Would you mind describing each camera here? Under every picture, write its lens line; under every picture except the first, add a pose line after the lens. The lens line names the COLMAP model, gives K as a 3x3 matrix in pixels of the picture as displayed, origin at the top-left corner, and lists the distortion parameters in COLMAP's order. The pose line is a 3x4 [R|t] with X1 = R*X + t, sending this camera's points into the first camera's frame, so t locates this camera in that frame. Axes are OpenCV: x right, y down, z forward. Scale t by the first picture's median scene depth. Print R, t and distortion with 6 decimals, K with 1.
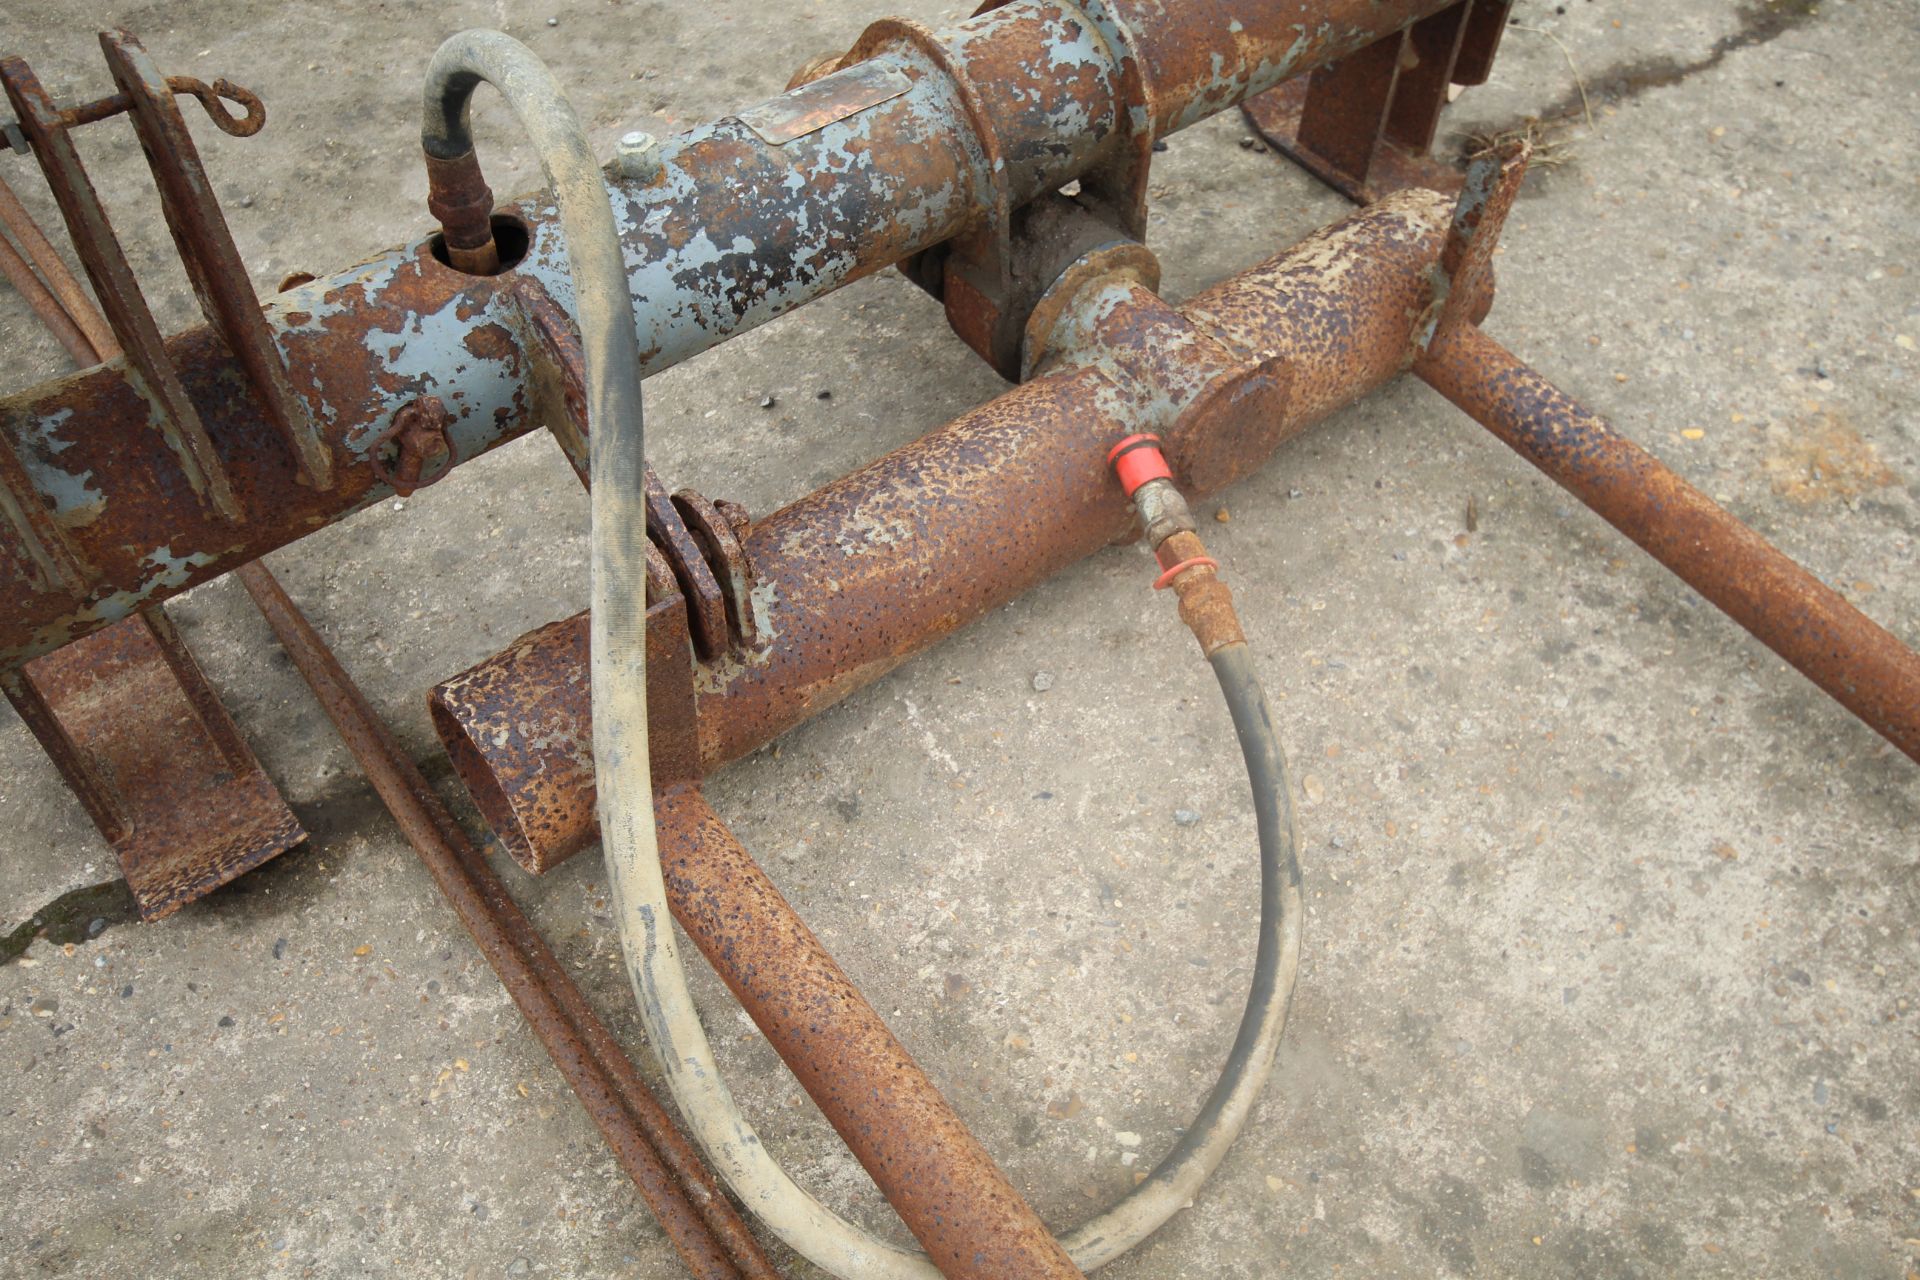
lens RADIAL K [[1646.5, 0, 964.6], [0, 1646.5, 643.2], [0, 0, 1]] dist [-0.002181, 0.053145]
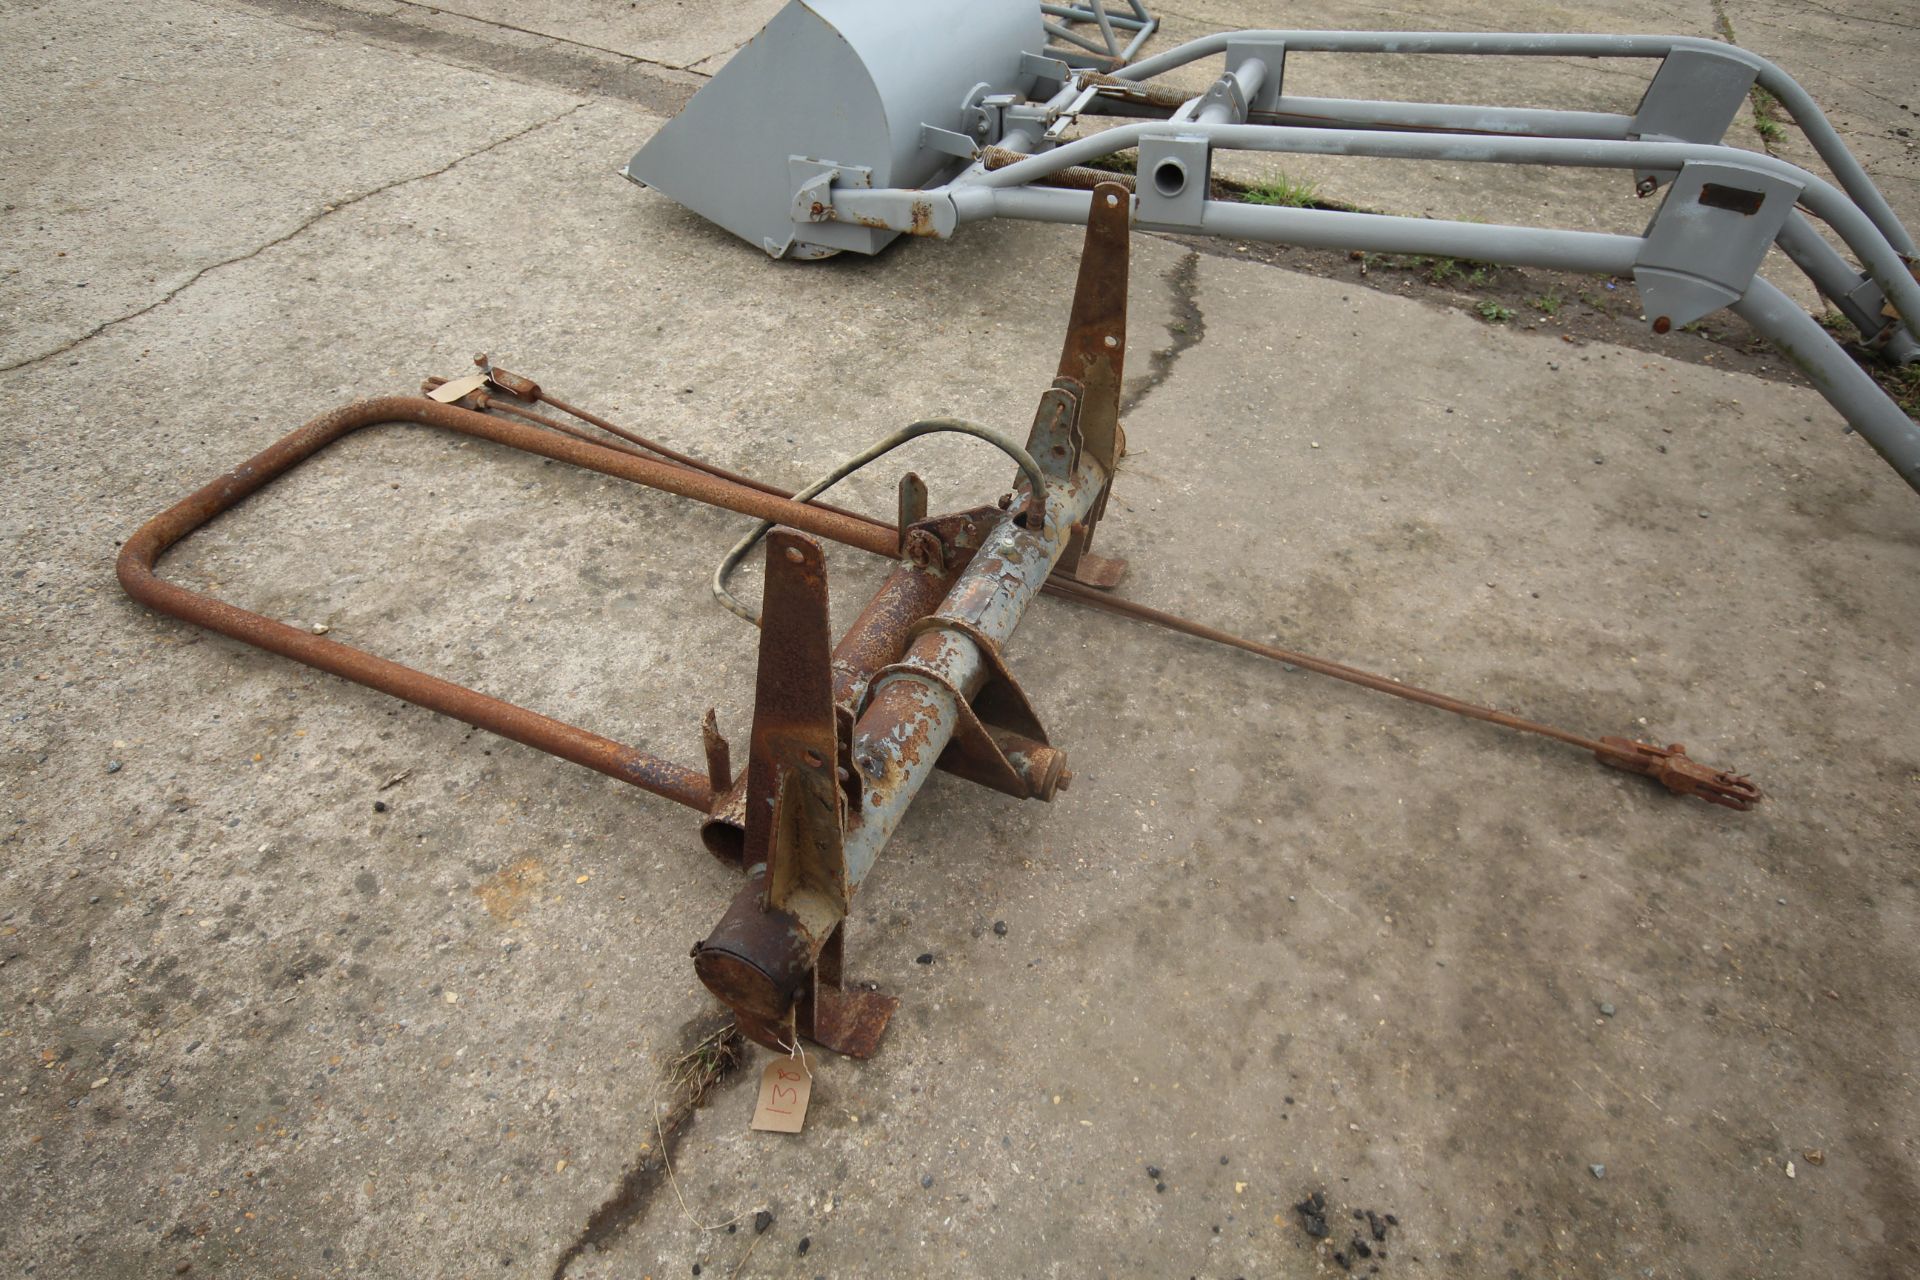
lens RADIAL K [[1173.2, 0, 972.1], [0, 1173.2, 649.4], [0, 0, 1]] dist [0.009399, 0.013058]
pose [[-0.870080, 0.245469, -0.427442, 0.709806], [-0.448578, -0.034899, 0.893062, -1.930885], [0.204302, 0.968776, 0.140477, 0.806602]]
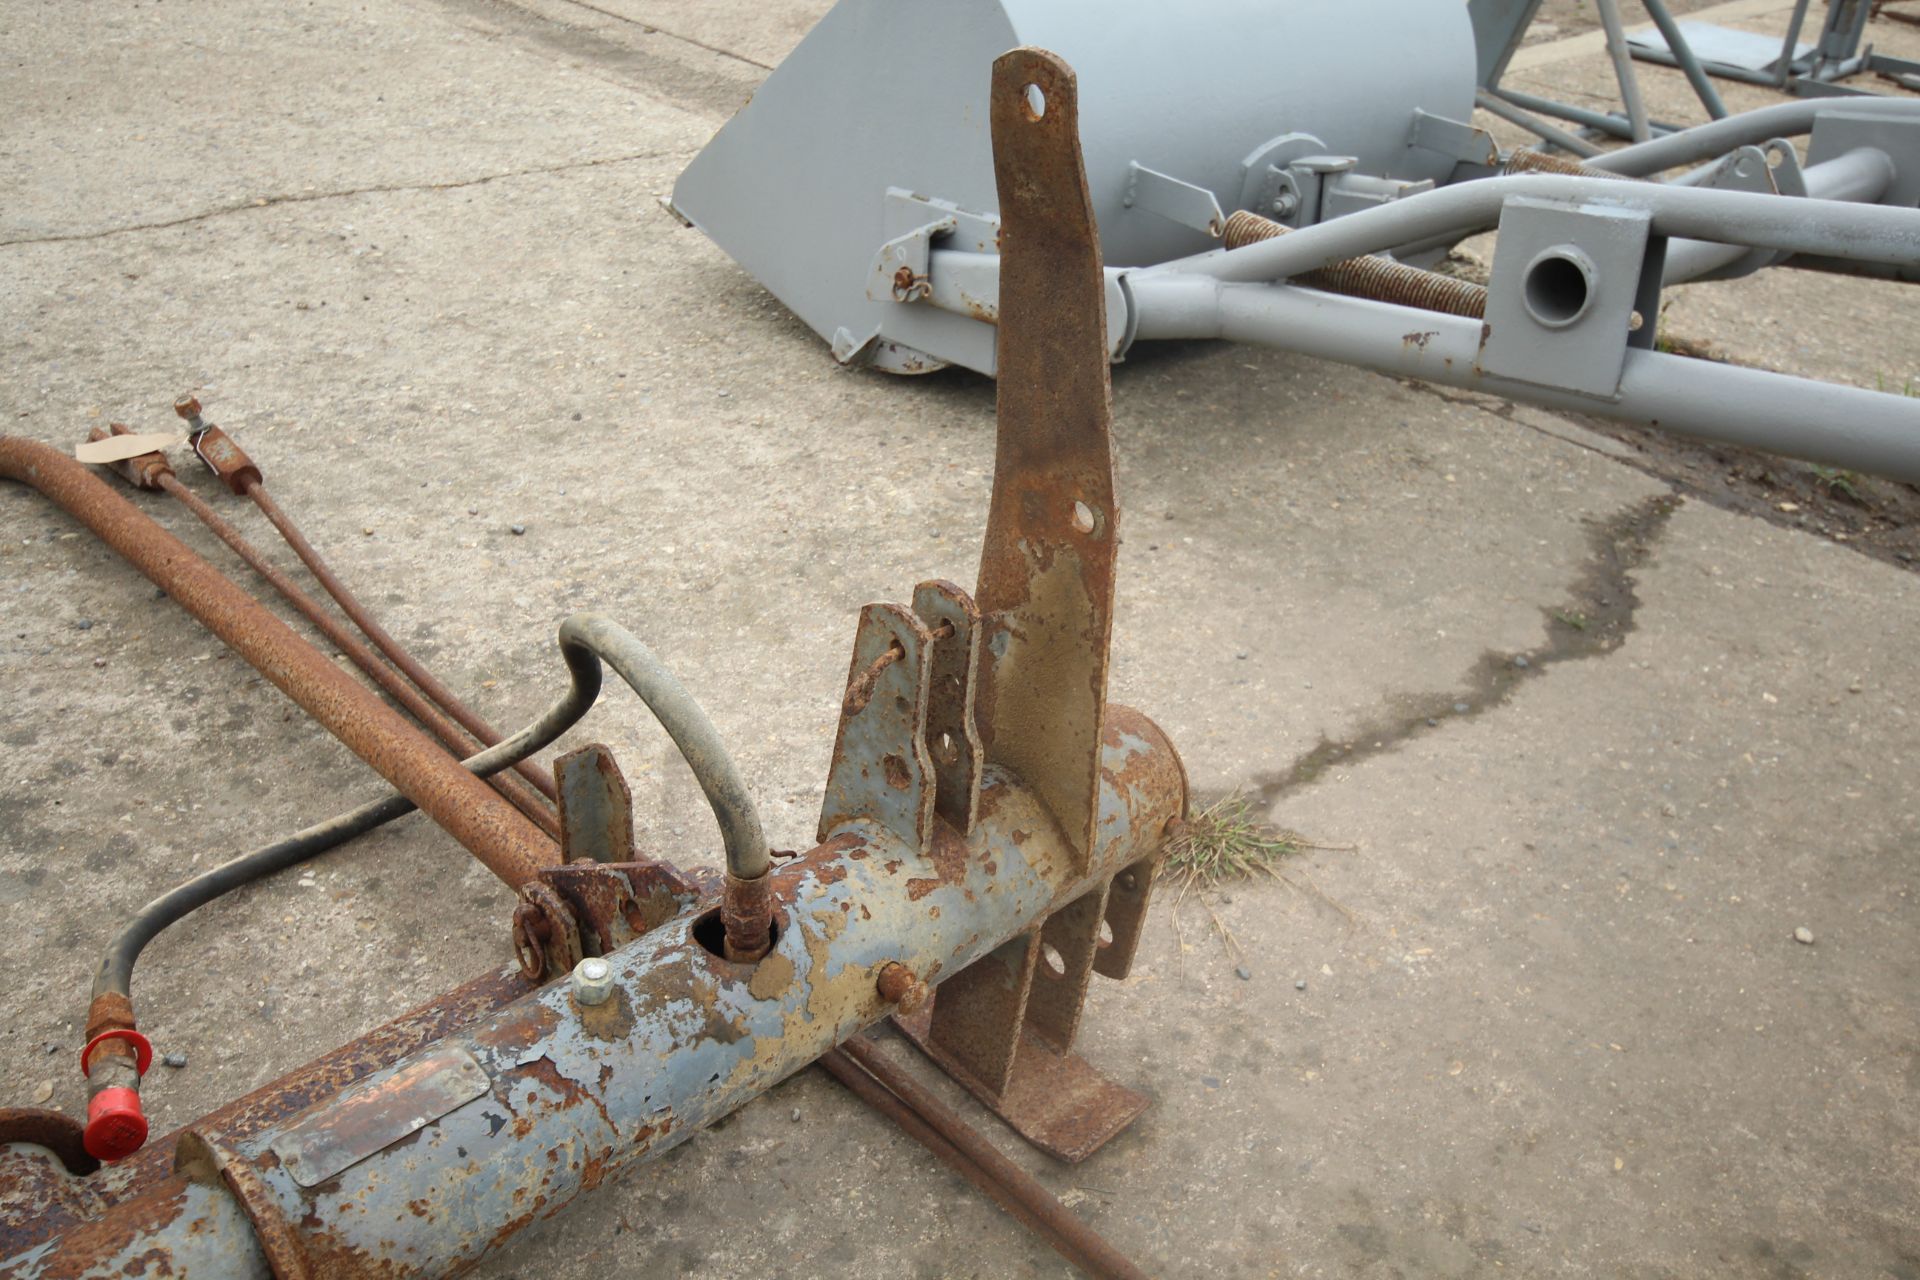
lens RADIAL K [[1646.5, 0, 963.5], [0, 1646.5, 662.3], [0, 0, 1]] dist [-0.002181, 0.053145]
pose [[-0.985155, -0.052328, -0.163499, -0.226914], [-0.168264, 0.105581, 0.980071, -1.239388], [-0.034023, 0.993033, -0.112819, 0.839785]]
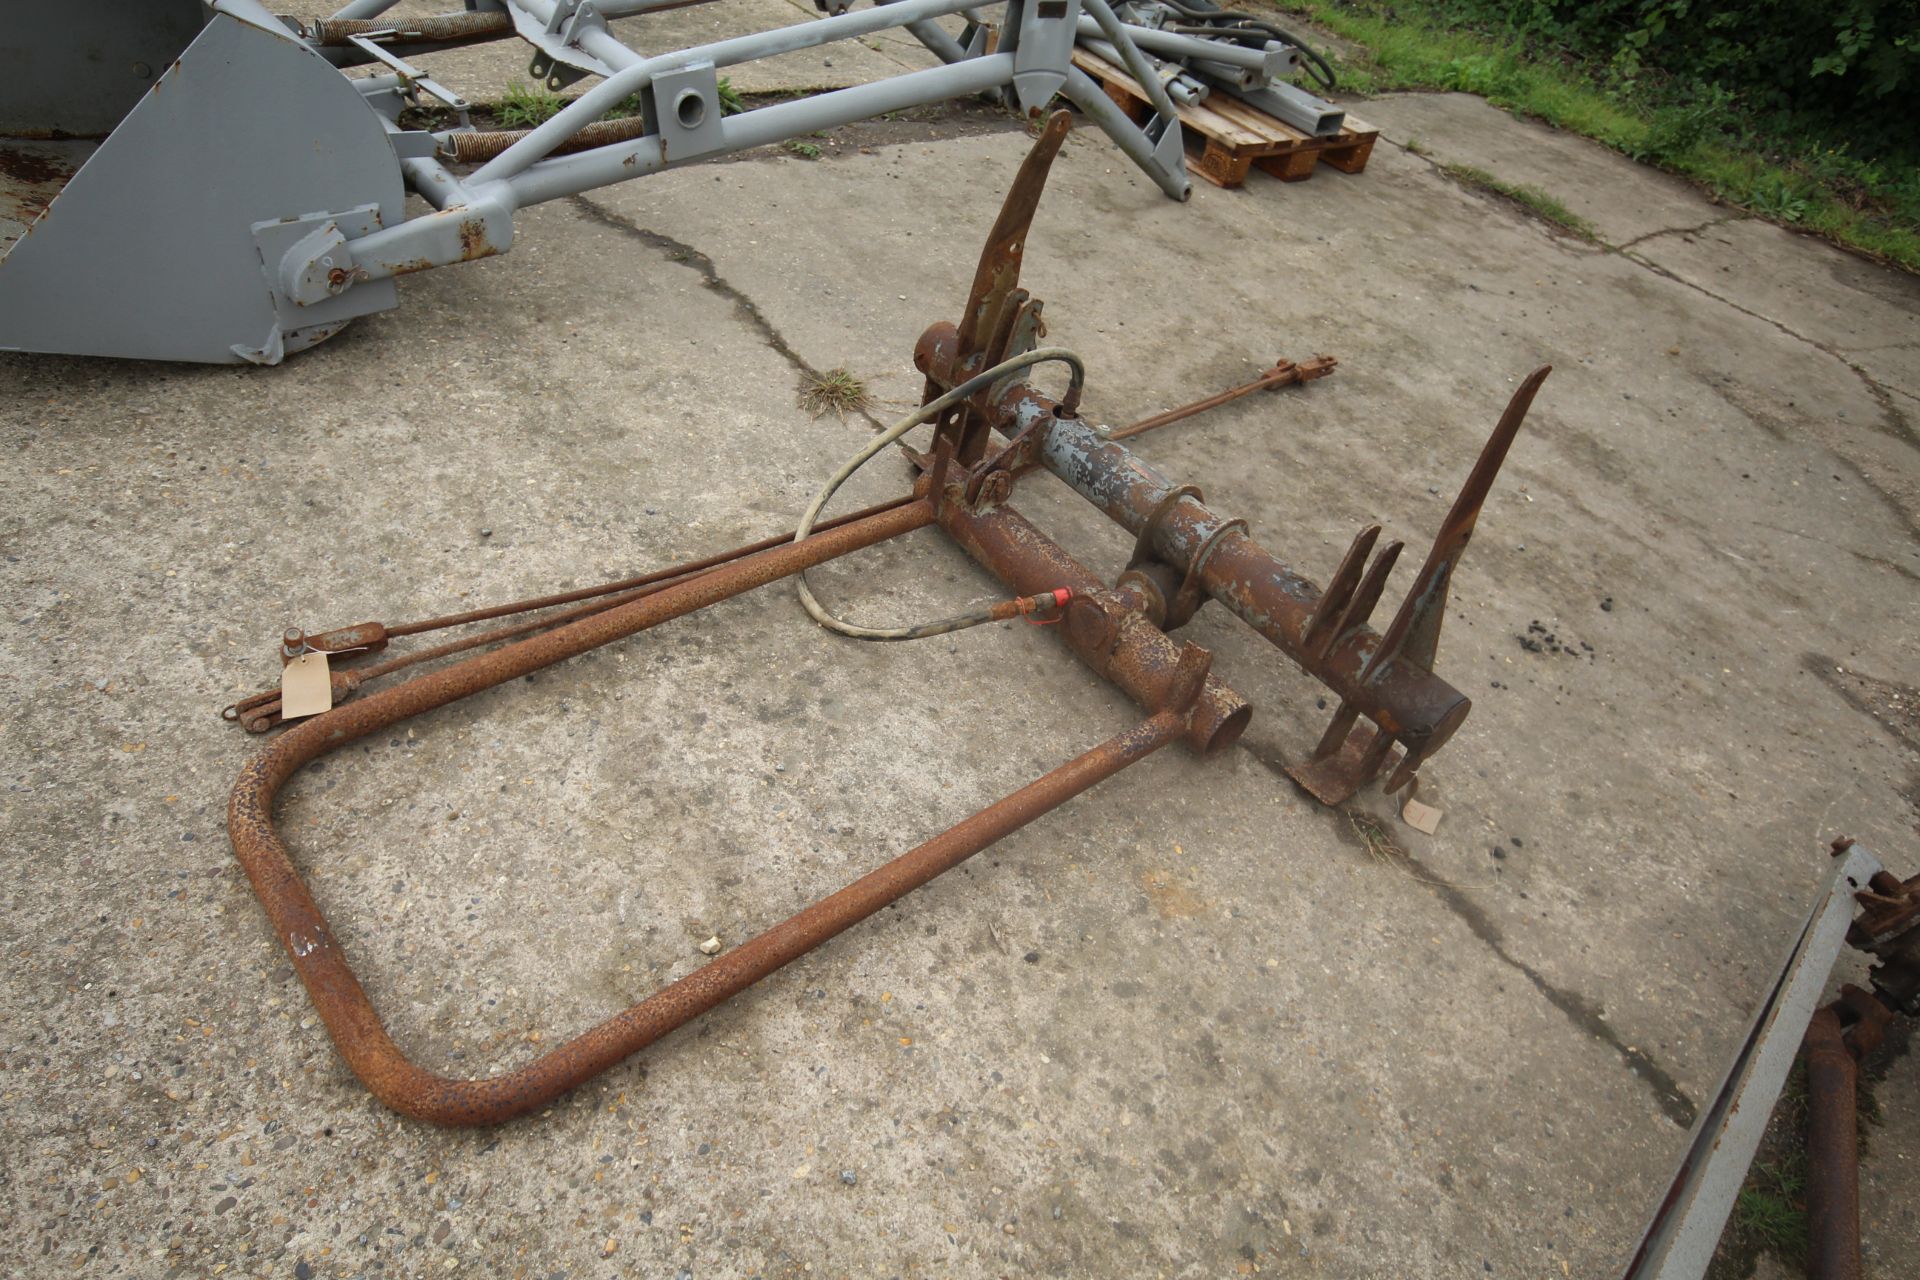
lens RADIAL K [[1242.5, 0, 983.0], [0, 1242.5, 650.5], [0, 0, 1]] dist [0.002742, 0.025786]
pose [[0.042699, 0.617350, -0.785529, 1.895828], [-0.884954, 0.388299, 0.257063, -0.514735], [0.463718, 0.684180, 0.562906, -0.215234]]
